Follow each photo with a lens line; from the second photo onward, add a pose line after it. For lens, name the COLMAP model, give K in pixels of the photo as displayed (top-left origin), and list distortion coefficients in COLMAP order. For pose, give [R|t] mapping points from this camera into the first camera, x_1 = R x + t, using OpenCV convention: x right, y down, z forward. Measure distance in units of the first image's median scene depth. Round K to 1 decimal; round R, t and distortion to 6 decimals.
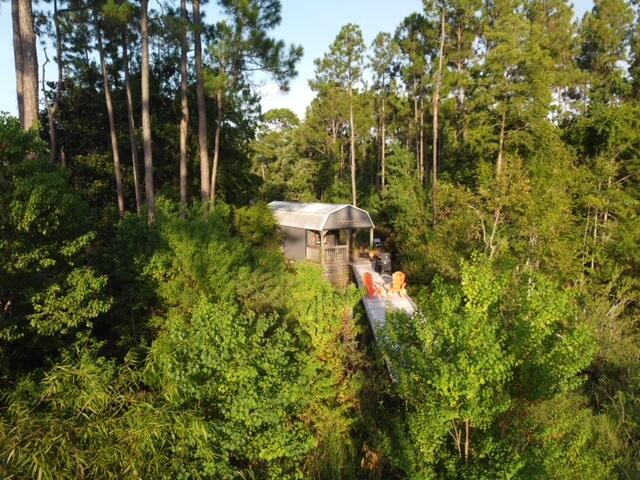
lens RADIAL K [[485.8, 0, 320.0], [0, 485.8, 240.0], [0, 0, 1]] dist [0.000298, -0.003158]
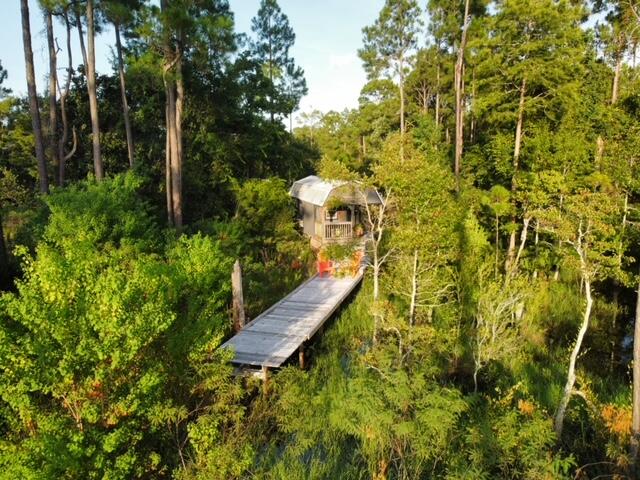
lens RADIAL K [[485.8, 0, 320.0], [0, 485.8, 240.0], [0, 0, 1]] dist [0.000298, -0.003158]
pose [[0.961013, 0.043724, -0.273023, 0.277503], [-0.028827, 0.997880, 0.058341, -0.009116], [0.274996, -0.048196, 0.960237, 0.048556]]
